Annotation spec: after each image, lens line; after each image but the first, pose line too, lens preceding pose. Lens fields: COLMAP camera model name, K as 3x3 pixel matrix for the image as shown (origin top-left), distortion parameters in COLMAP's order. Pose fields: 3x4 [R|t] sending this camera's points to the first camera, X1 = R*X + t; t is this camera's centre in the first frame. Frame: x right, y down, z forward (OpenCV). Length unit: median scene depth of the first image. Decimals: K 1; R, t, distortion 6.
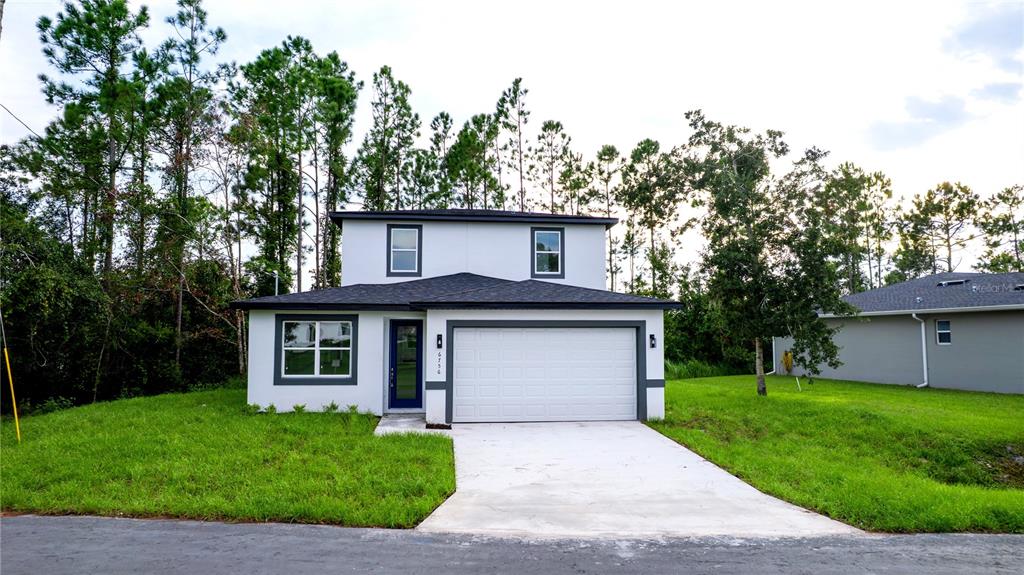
lens RADIAL K [[646.1, 0, 512.0], [0, 646.1, 287.5], [0, 0, 1]] dist [-0.043809, 0.002161]
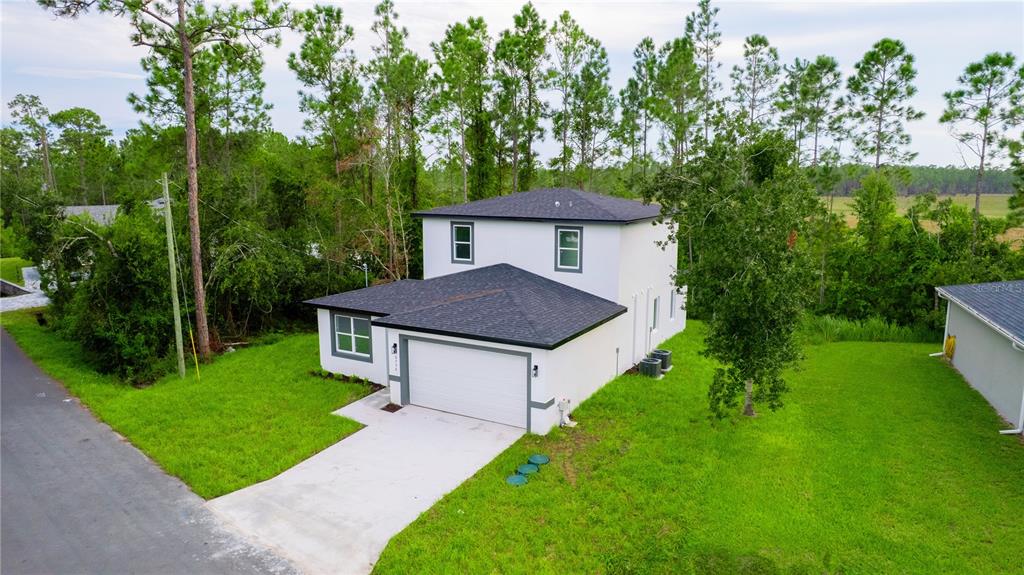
lens RADIAL K [[643.0, 0, 523.1], [0, 643.0, 286.8], [0, 0, 1]] dist [-0.043872, 0.000184]
pose [[0.815800, 0.095237, -0.570439, 0.506812], [0.043911, 0.973301, 0.225295, -0.196527], [0.576664, -0.208844, 0.789837, 0.057531]]
